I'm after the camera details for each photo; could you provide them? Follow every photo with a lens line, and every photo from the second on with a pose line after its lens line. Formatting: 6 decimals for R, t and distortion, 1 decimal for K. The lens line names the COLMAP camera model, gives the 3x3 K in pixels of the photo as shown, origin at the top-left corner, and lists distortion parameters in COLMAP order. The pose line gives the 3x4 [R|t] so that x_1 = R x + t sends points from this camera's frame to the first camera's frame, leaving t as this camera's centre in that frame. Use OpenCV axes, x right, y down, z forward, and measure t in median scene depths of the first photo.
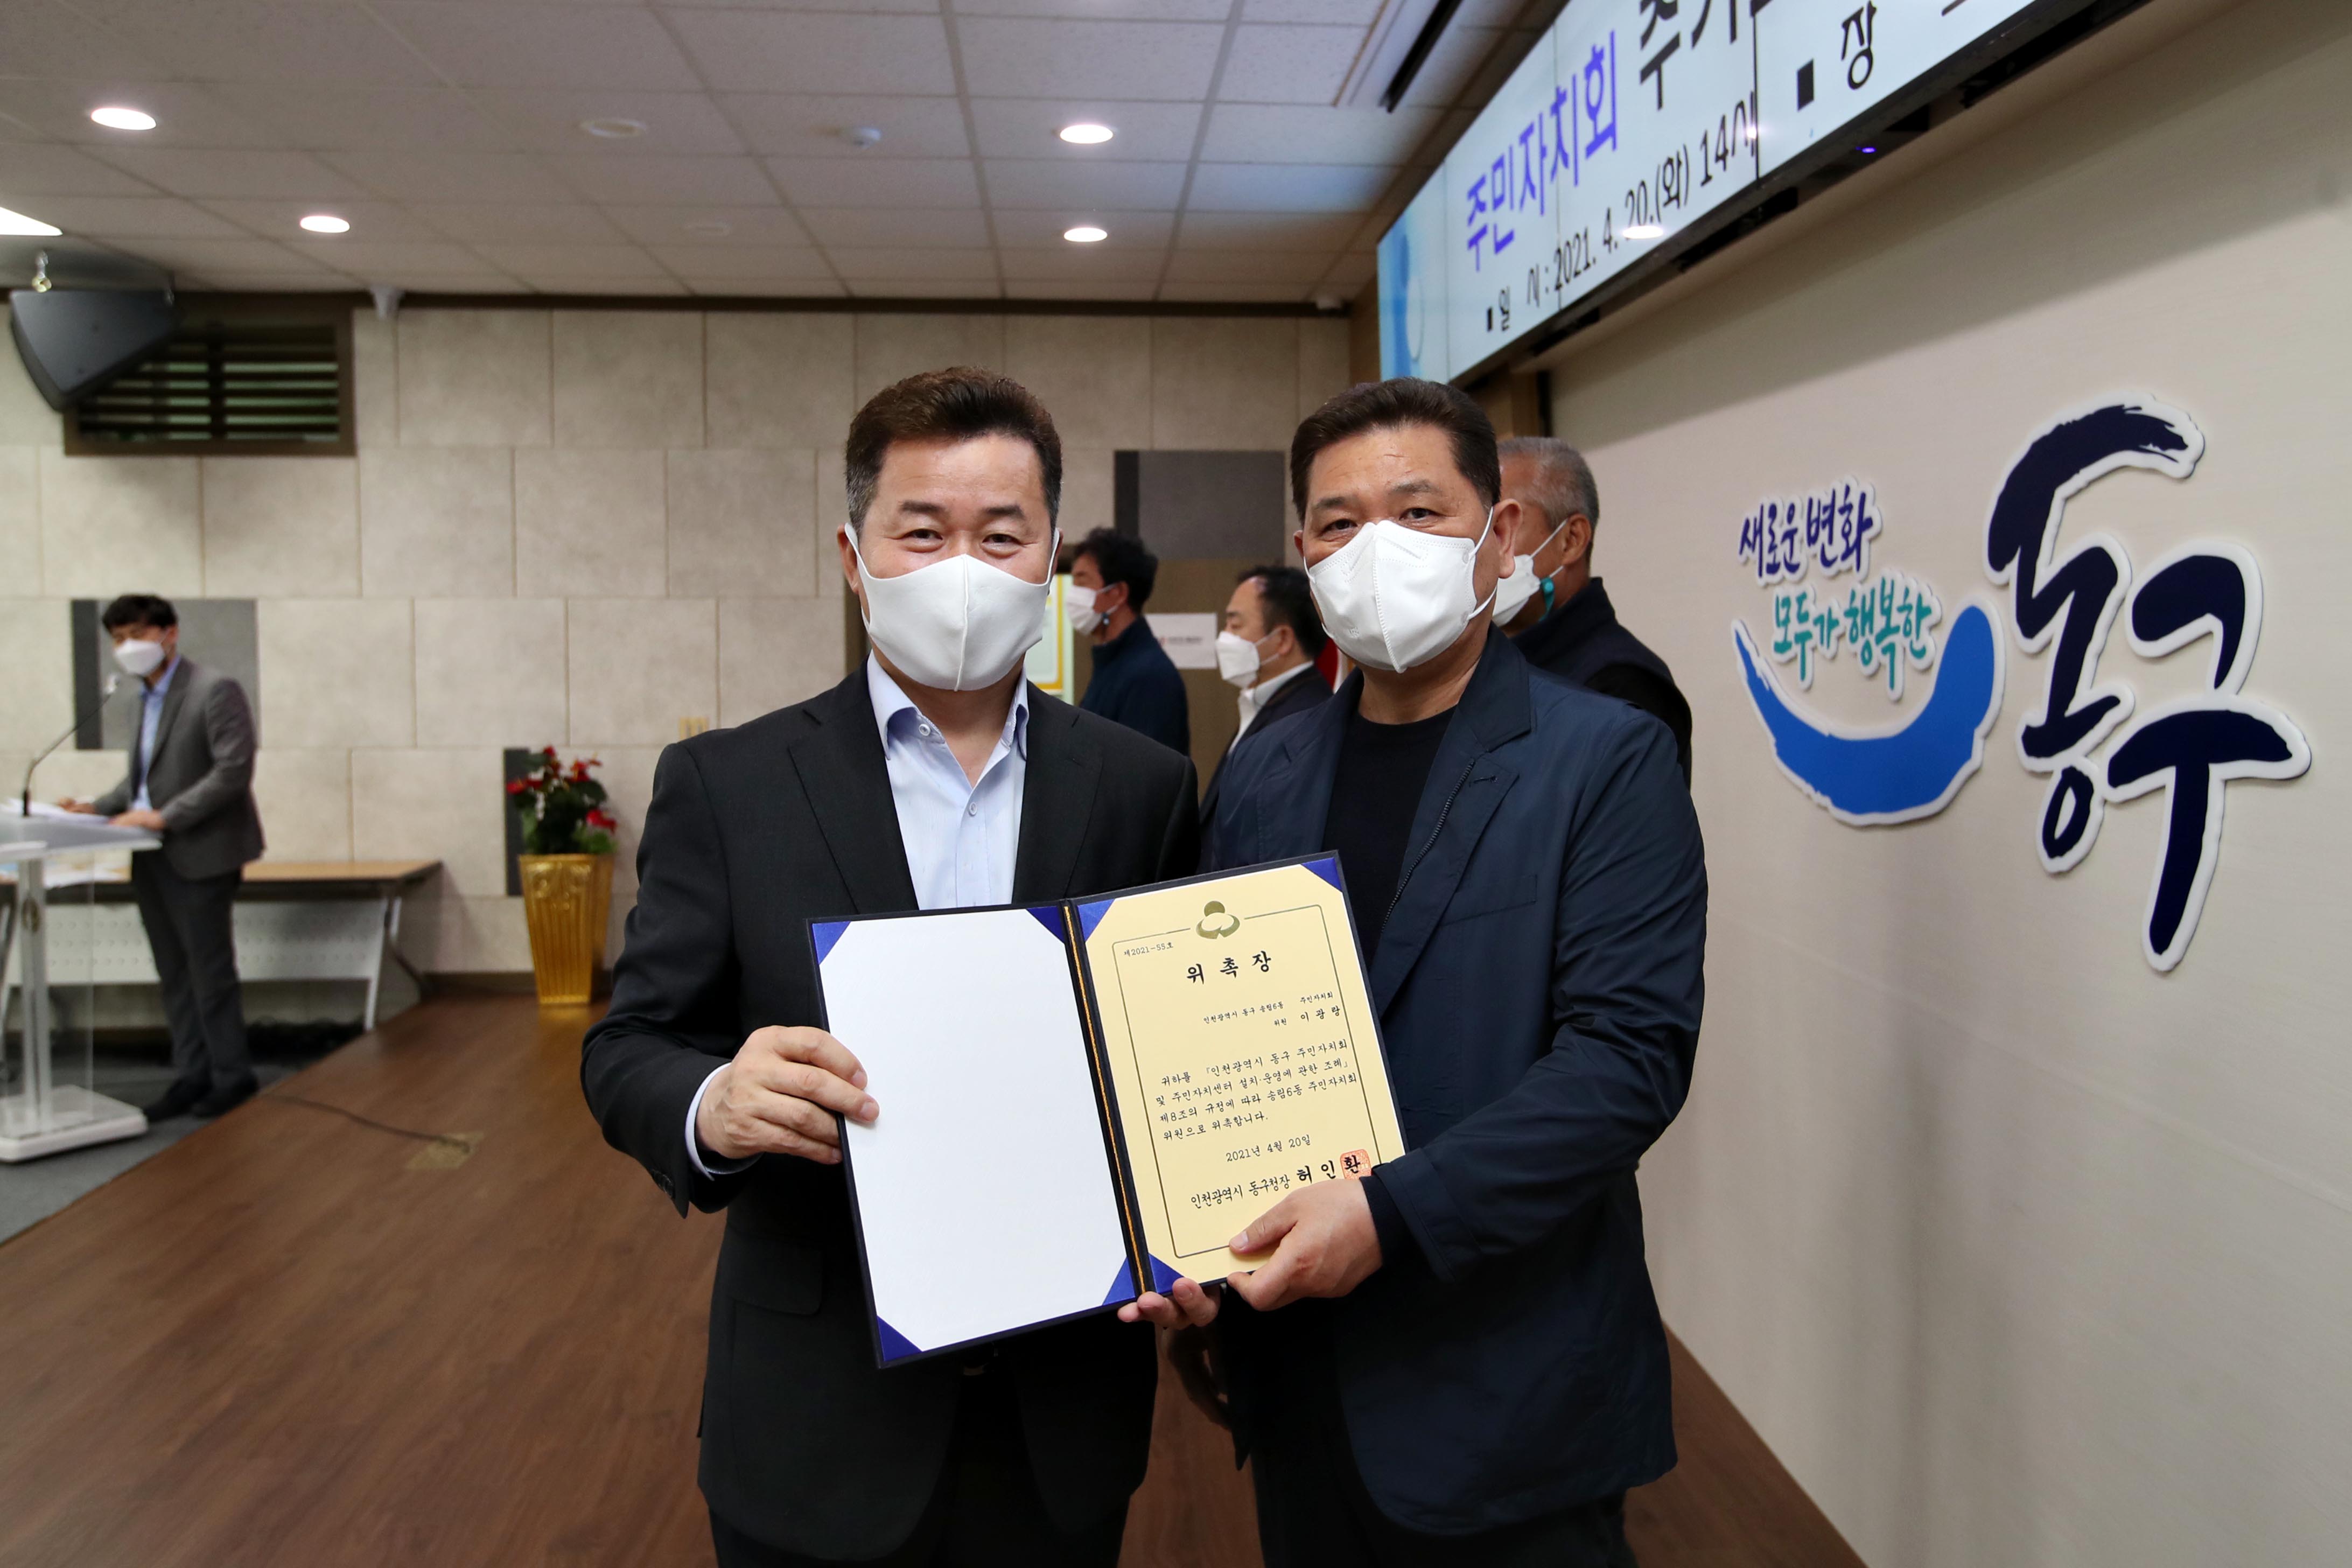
lens RADIAL K [[1667.7, 0, 1207.0], [0, 1667.7, 691.0], [0, 0, 1]] dist [0.004958, 0.003648]
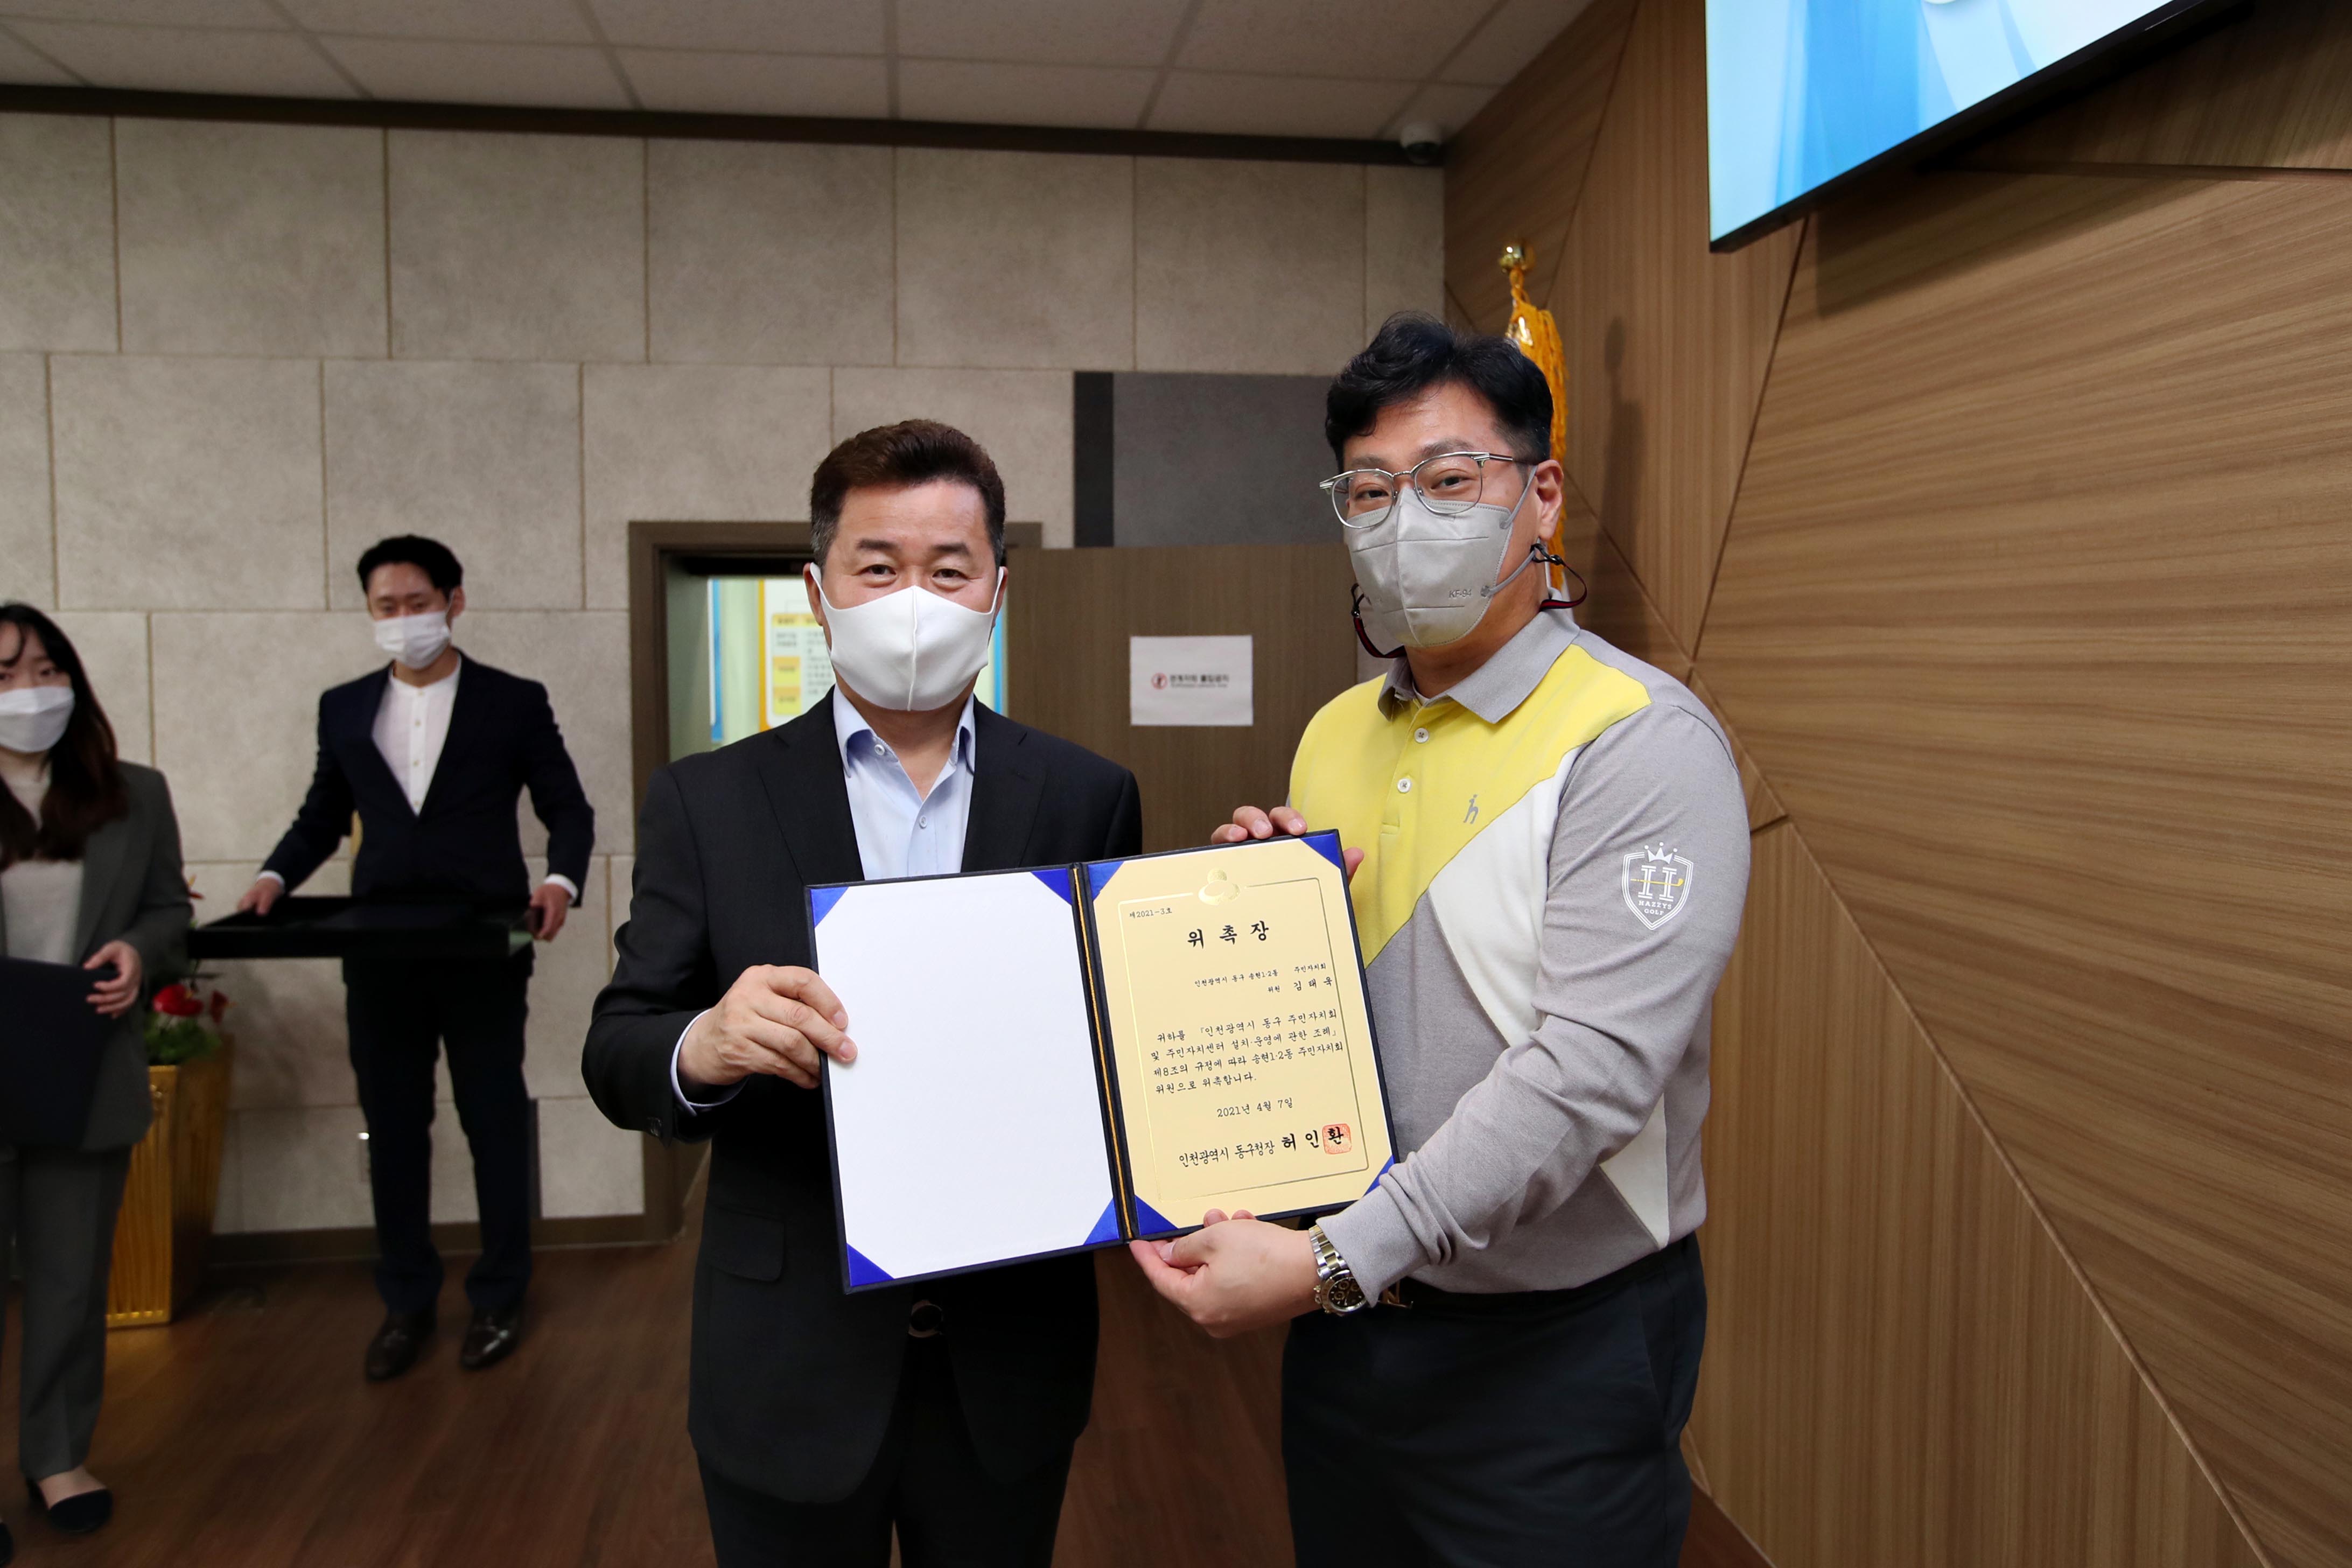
lens RADIAL K [[1542.3, 0, 1138.9], [0, 1542.3, 716.2], [0, 0, 1]] dist [-0.008336, 0.019068]
pose [[0.998675, -0.004184, 0.051294, -0.067389], [0.003900, 0.999977, 0.005624, -0.021709], [-0.051316, -0.005416, 0.998668, 0.469661]]
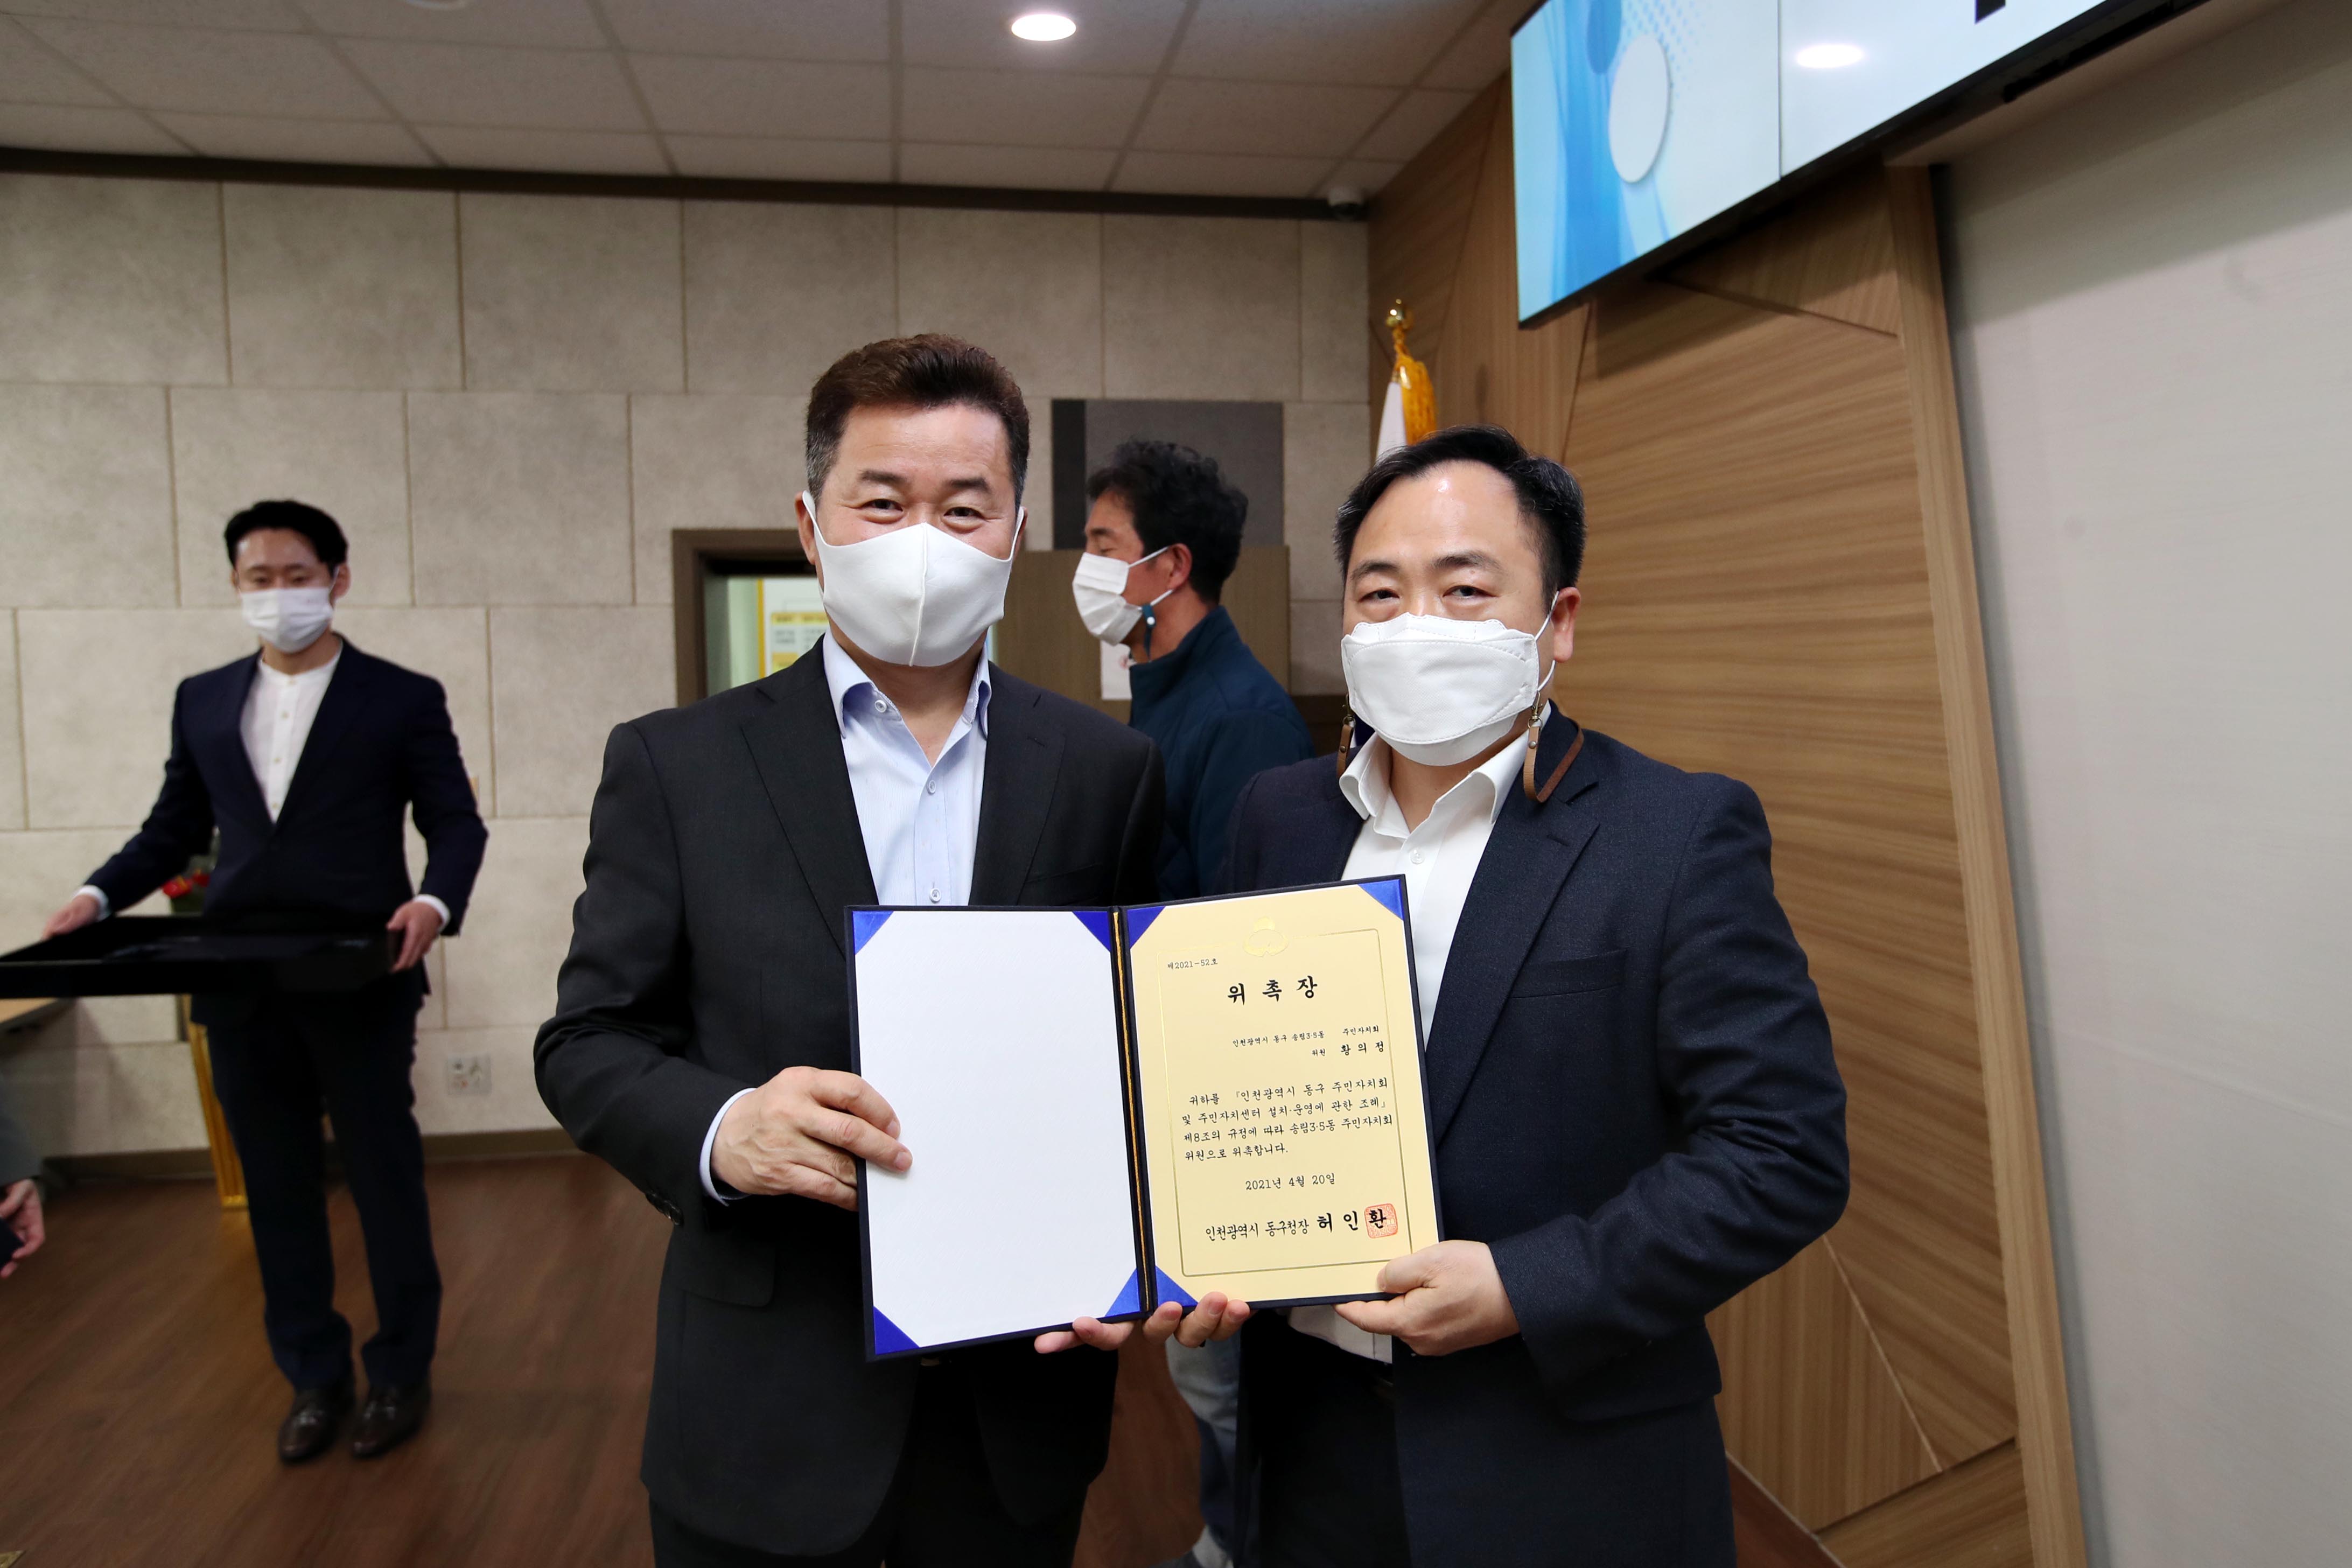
lens RADIAL K [[1639.2, 0, 1191.1], [0, 1639.2, 752.9], [0, 0, 1]] dist [-0.003650, 0.036404]
pose [[0.996157, -0.014172, 0.086432, -0.064772], [0.012261, 0.999669, 0.022596, -0.006805], [-0.086724, -0.021449, 0.996001, 0.311354]]
